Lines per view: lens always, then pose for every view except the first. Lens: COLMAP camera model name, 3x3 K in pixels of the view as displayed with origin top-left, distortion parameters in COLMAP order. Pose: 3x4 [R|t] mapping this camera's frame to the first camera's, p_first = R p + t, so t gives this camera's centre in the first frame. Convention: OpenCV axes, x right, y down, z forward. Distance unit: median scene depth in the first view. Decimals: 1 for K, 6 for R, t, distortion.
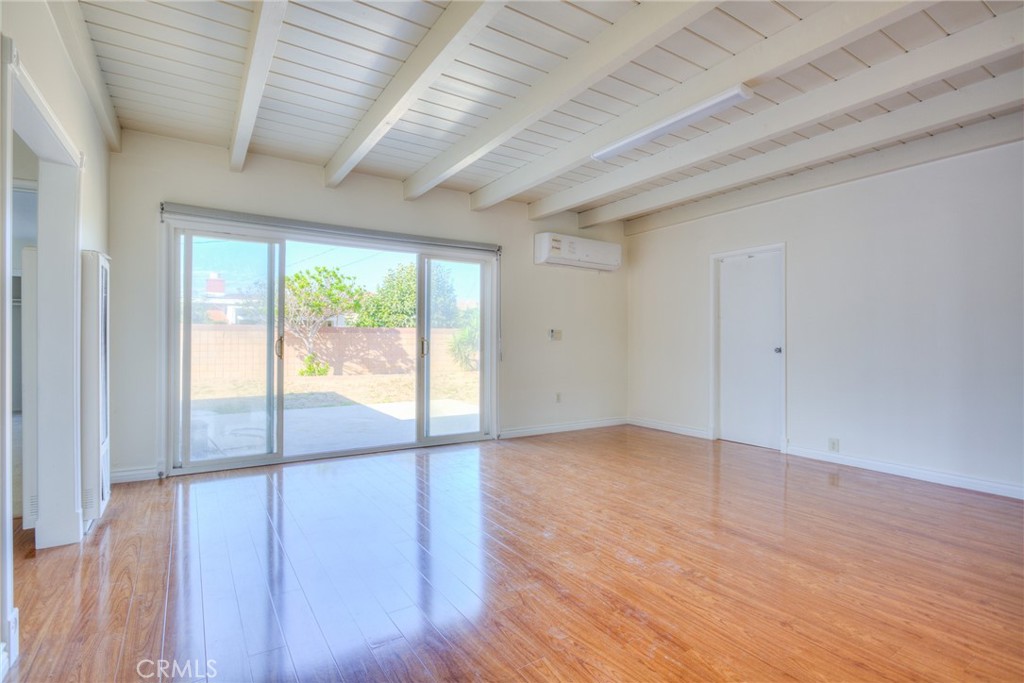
lens RADIAL K [[499.9, 0, 508.3], [0, 499.9, 340.9], [0, 0, 1]] dist [-0.015696, 0.002337]
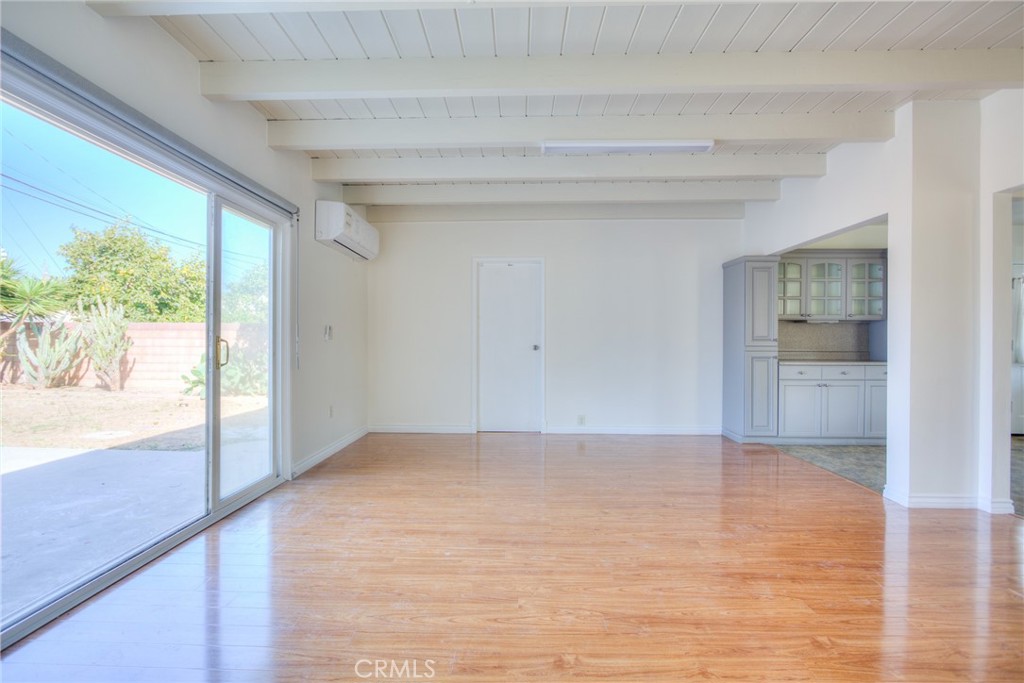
lens RADIAL K [[499.9, 0, 507.2], [0, 499.9, 339.2], [0, 0, 1]] dist [-0.015696, 0.002337]
pose [[0.557768, -0.002831, 0.829992, -0.467917], [0.001295, 0.999996, 0.002540, -0.003873], [-0.829996, -0.000341, 0.557769, 0.380440]]
